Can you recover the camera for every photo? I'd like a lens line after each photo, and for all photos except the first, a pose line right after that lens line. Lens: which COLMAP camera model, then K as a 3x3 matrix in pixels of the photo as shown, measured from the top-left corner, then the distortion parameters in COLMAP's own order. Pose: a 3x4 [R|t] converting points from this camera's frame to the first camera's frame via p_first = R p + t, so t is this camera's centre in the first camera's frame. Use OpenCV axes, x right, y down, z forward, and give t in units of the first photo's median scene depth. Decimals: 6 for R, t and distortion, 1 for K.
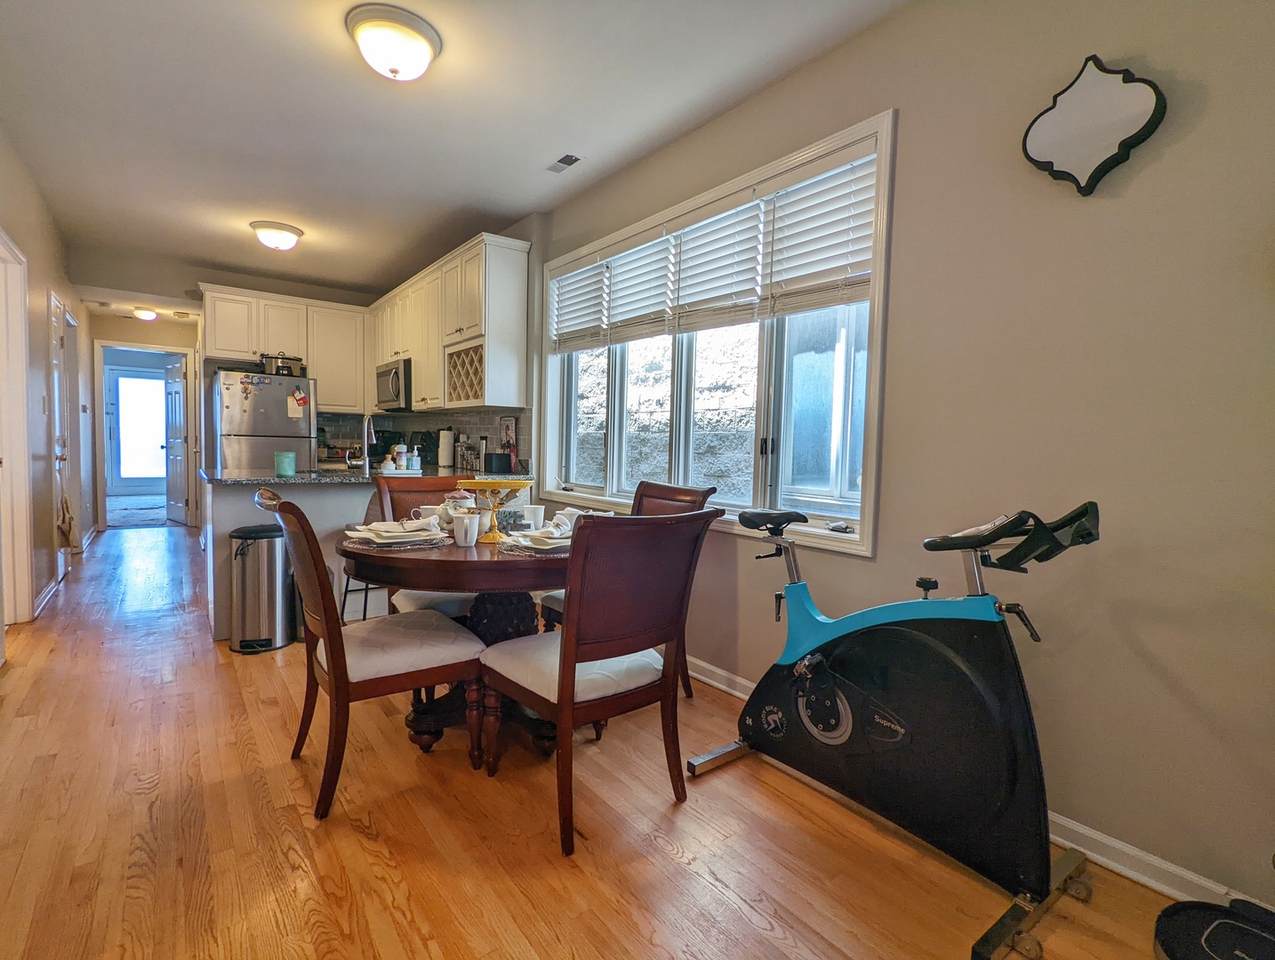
lens RADIAL K [[610.1, 0, 633.2], [0, 610.1, 479.5], [0, 0, 1]] dist [0.001263, 0.000350]
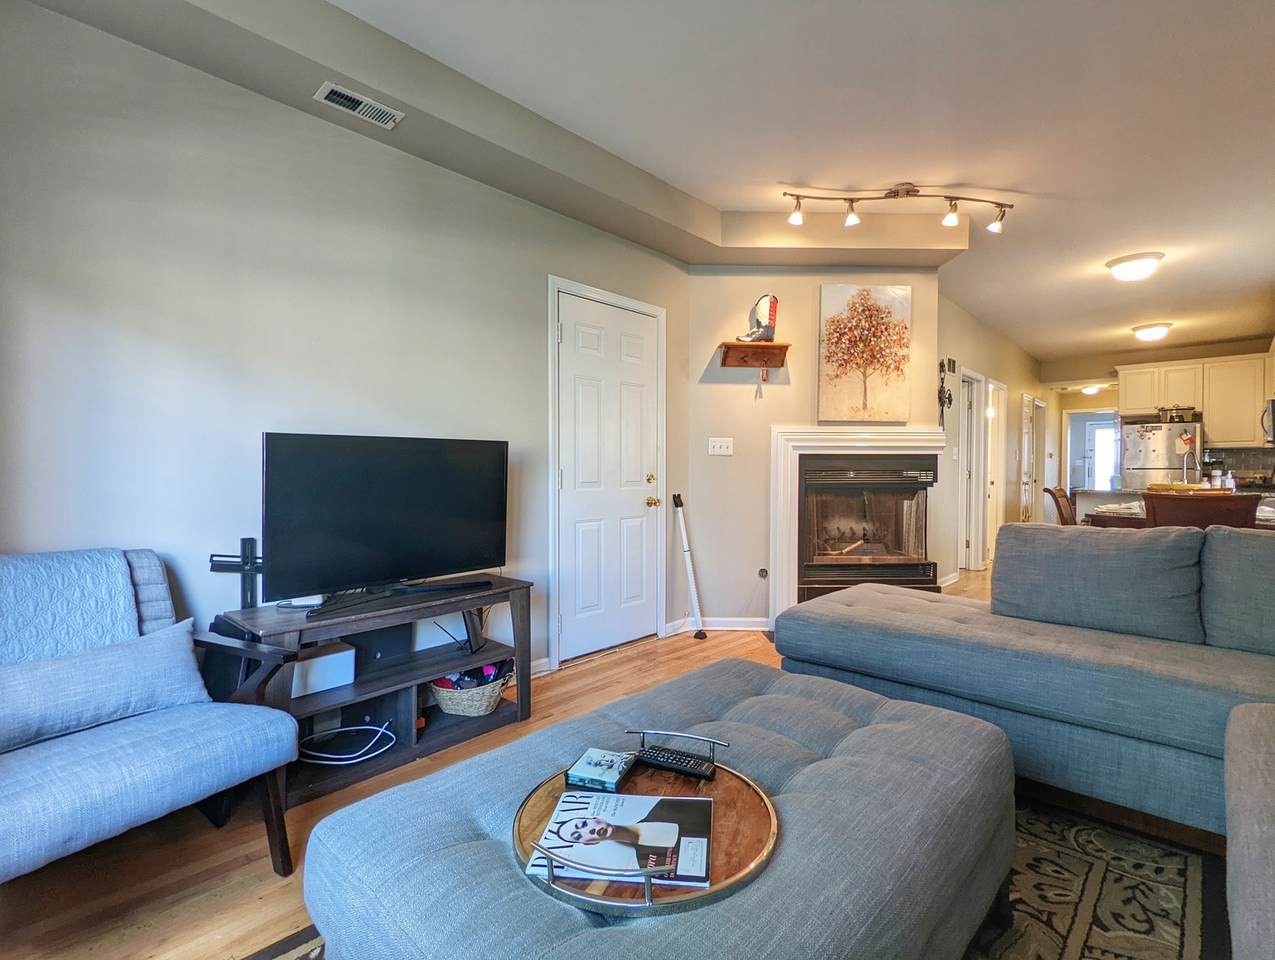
lens RADIAL K [[610.1, 0, 633.7], [0, 610.1, 478.1], [0, 0, 1]] dist [0.001263, 0.000350]
pose [[0.165298, -0.013883, -0.986146, 0.517581], [-0.061134, 0.997834, -0.024295, 0.050514], [0.984347, 0.064303, 0.164091, -0.345005]]
